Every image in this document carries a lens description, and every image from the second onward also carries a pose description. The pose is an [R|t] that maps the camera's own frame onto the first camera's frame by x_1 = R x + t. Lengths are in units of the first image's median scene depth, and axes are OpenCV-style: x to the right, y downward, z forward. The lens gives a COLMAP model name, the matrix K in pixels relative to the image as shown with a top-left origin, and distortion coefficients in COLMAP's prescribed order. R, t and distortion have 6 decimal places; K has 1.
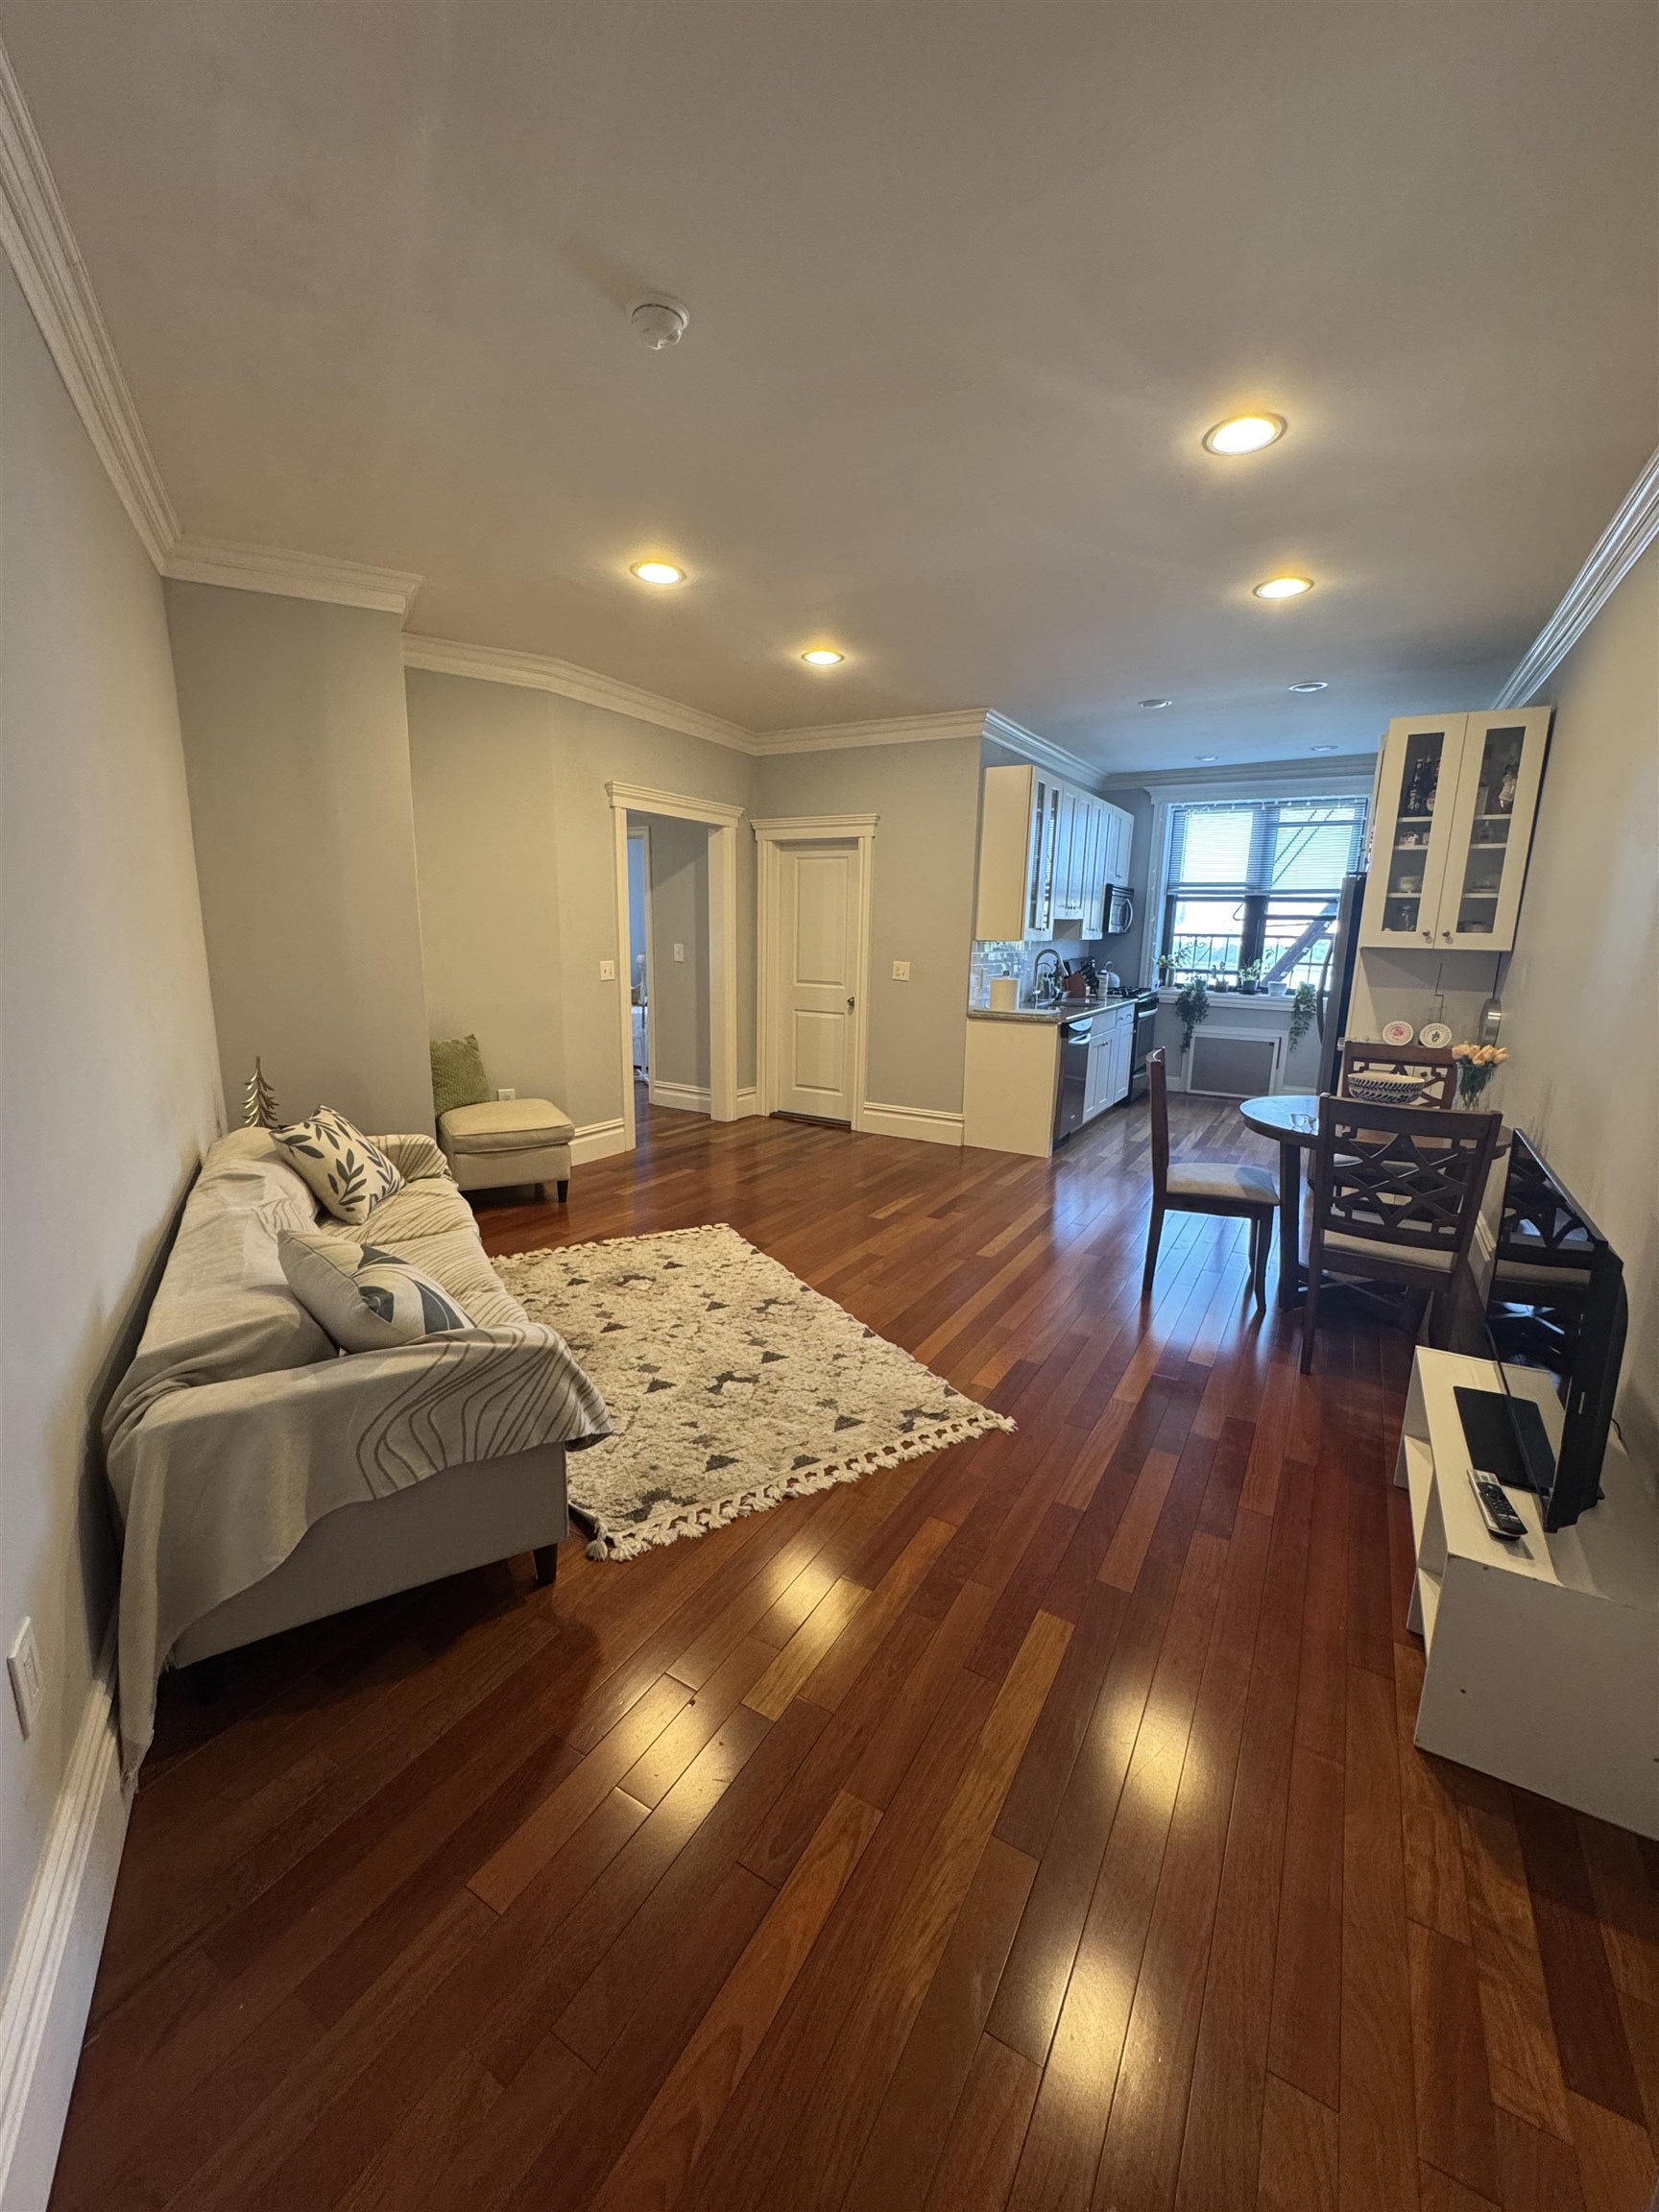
lens RADIAL K [[891.0, 0, 834.9], [0, 891.0, 1106.6], [0, 0, 1]] dist [0.000266, -0.000016]
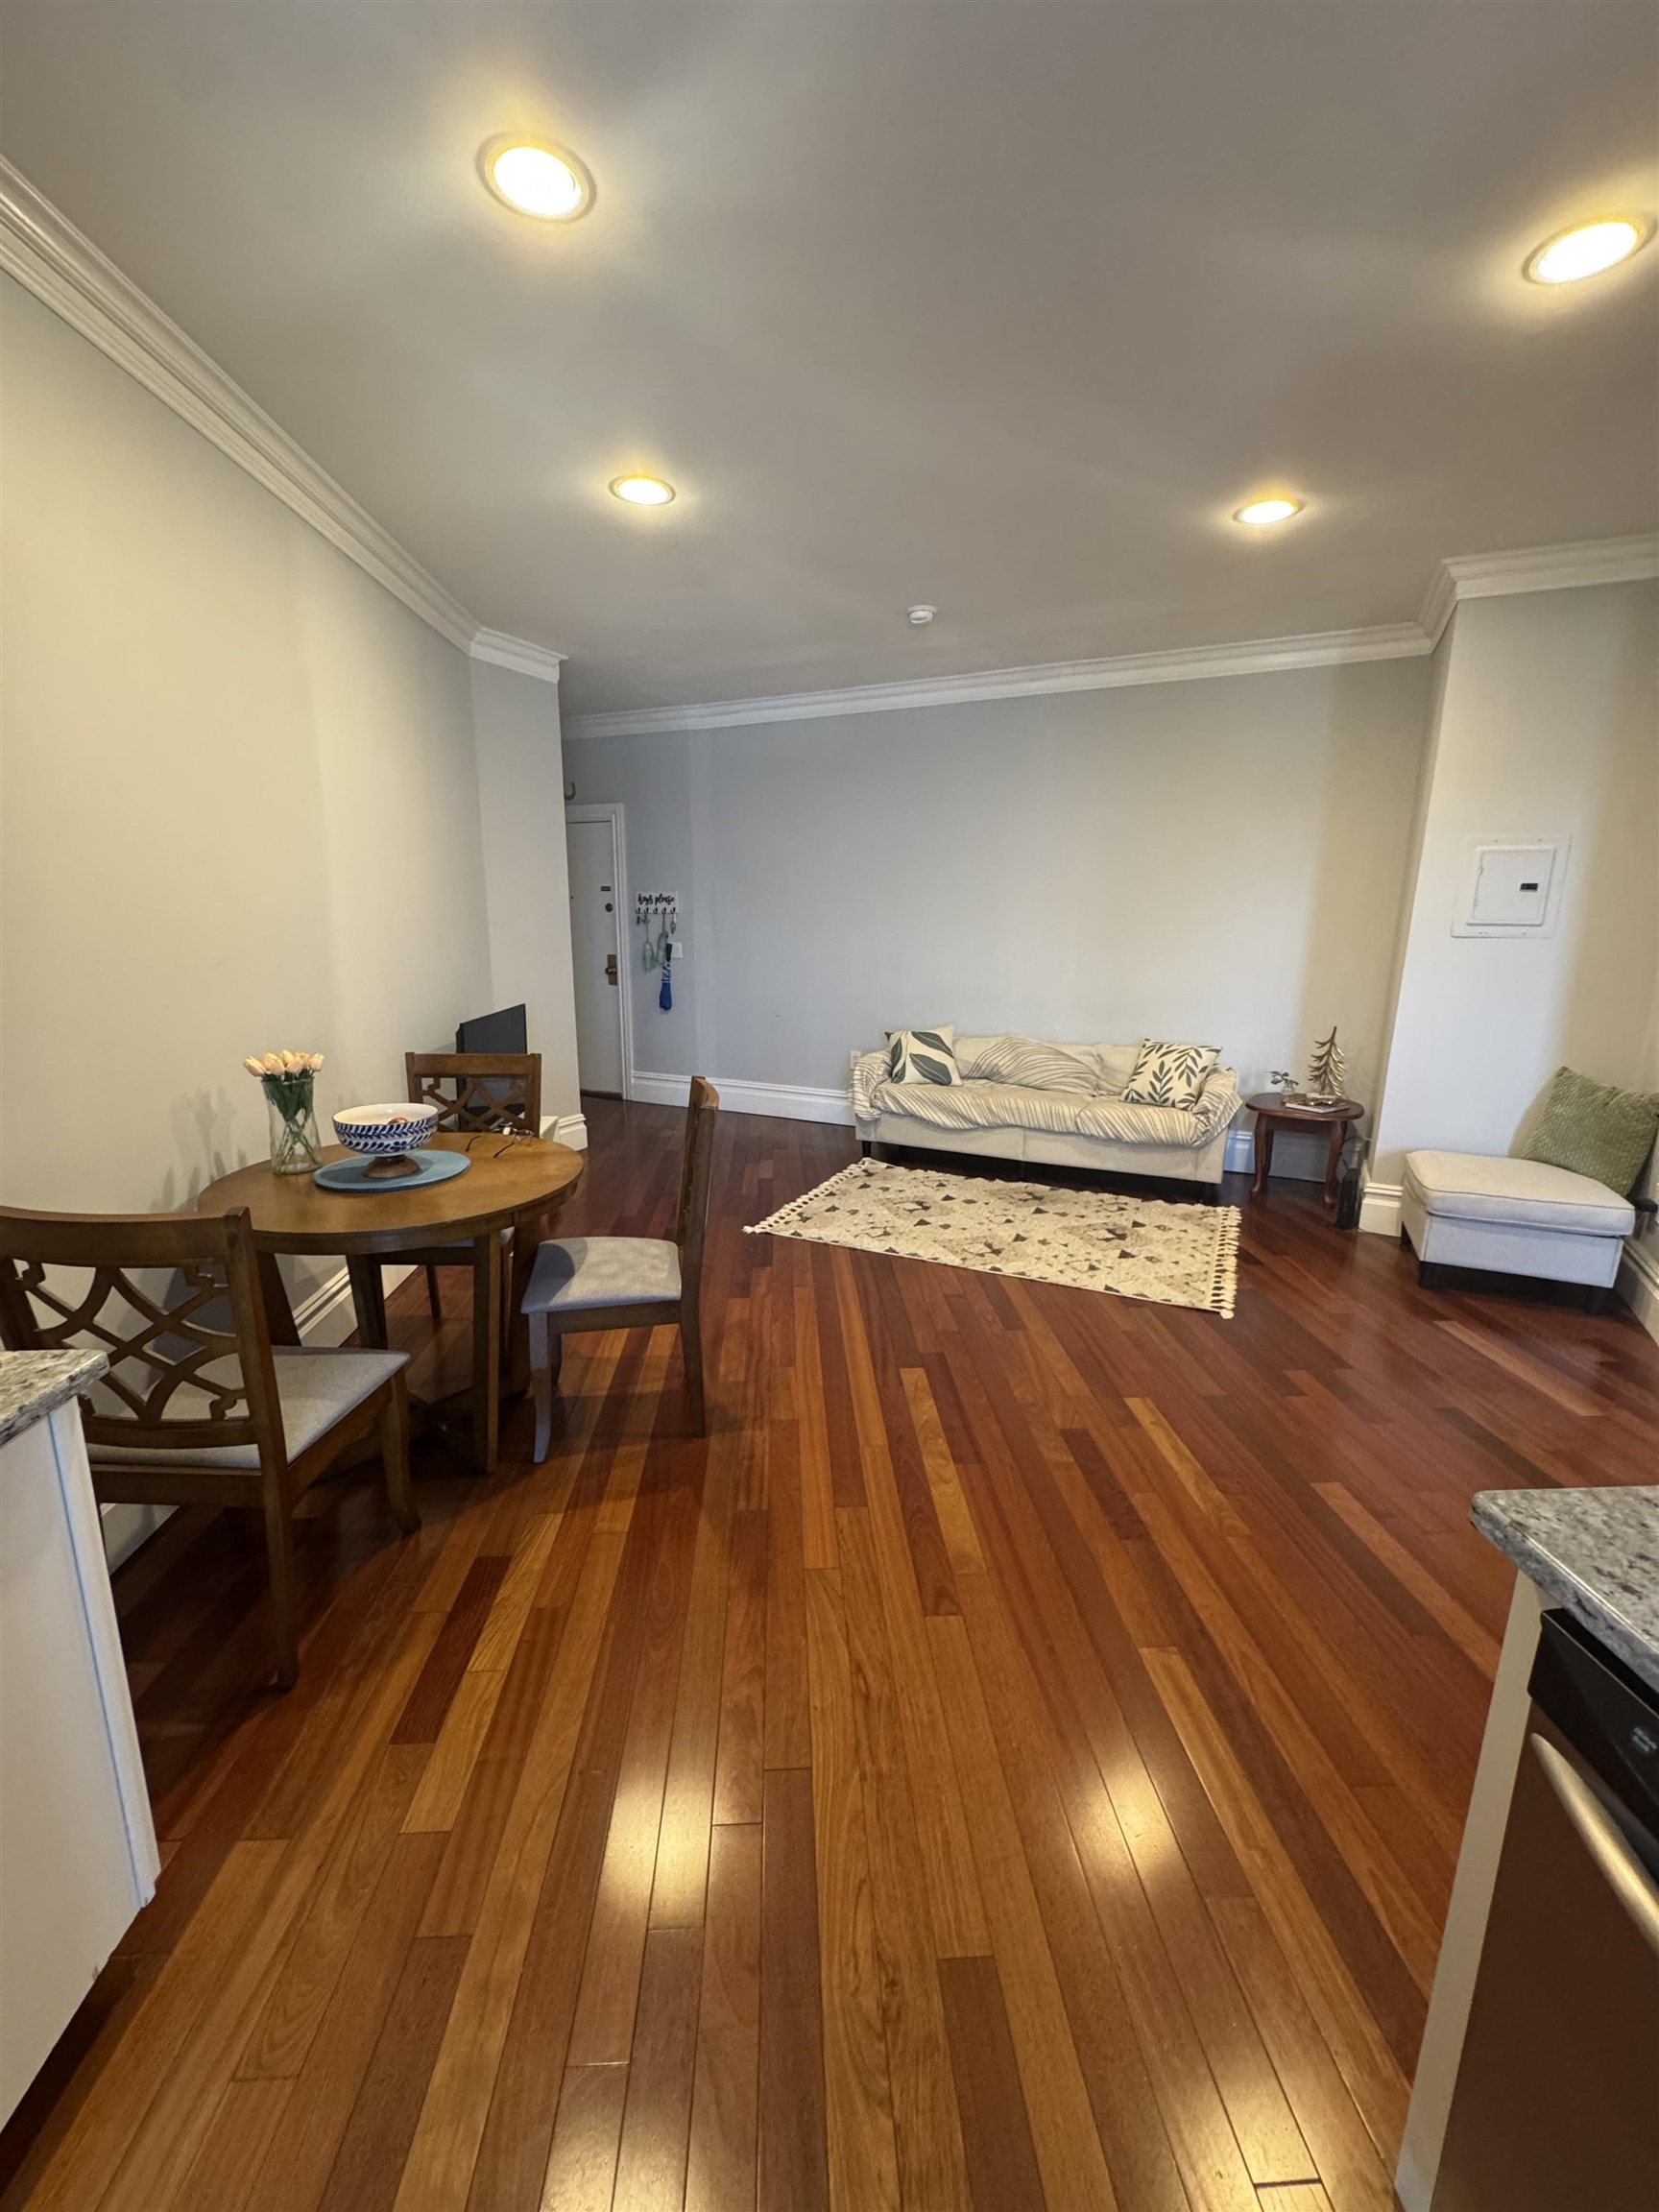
lens RADIAL K [[891.0, 0, 834.9], [0, 891.0, 1106.6], [0, 0, 1]] dist [0.000266, -0.000016]
pose [[-0.834265, 0.088788, -0.544168, 0.569962], [-0.133053, 0.925361, 0.354969, -0.265080], [0.535069, 0.368542, -0.760183, 1.386288]]
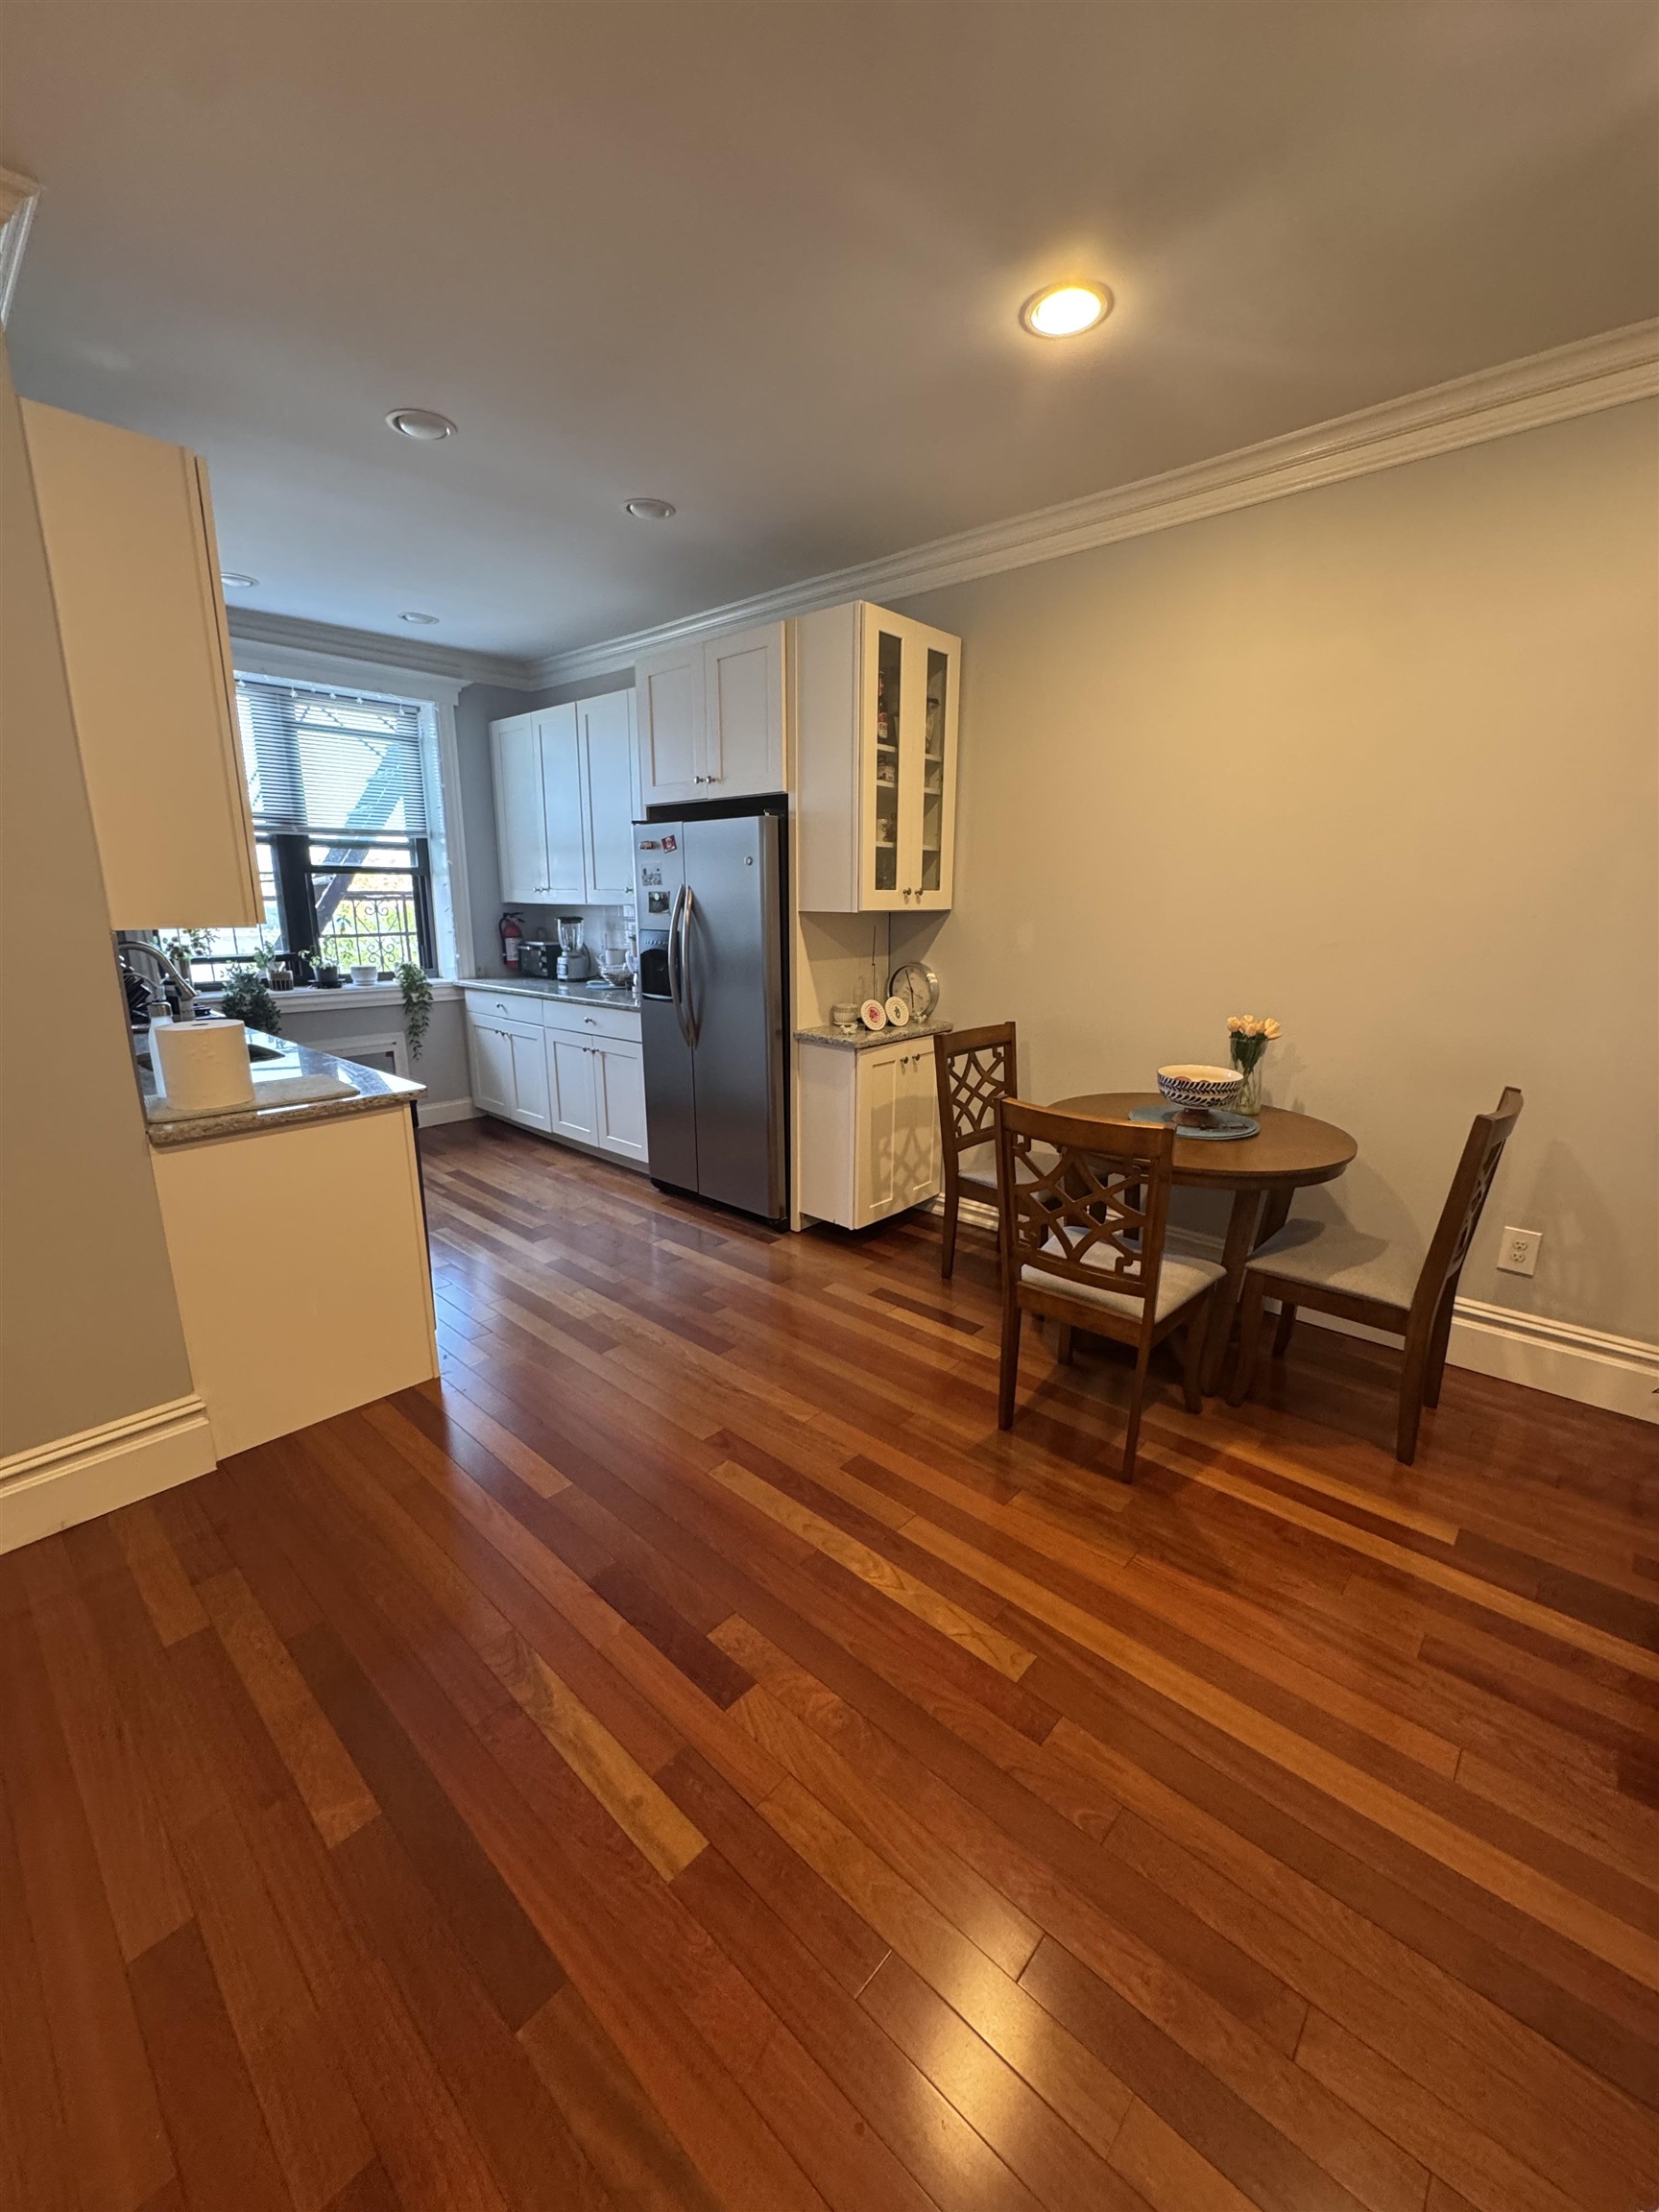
lens RADIAL K [[891.0, 0, 834.9], [0, 891.0, 1106.6], [0, 0, 1]] dist [0.000266, -0.000016]
pose [[0.220027, -0.244704, 0.944303, -0.183111], [0.197545, 0.959146, 0.202522, -0.189577], [-0.955282, 0.141982, 0.259378, 0.908517]]
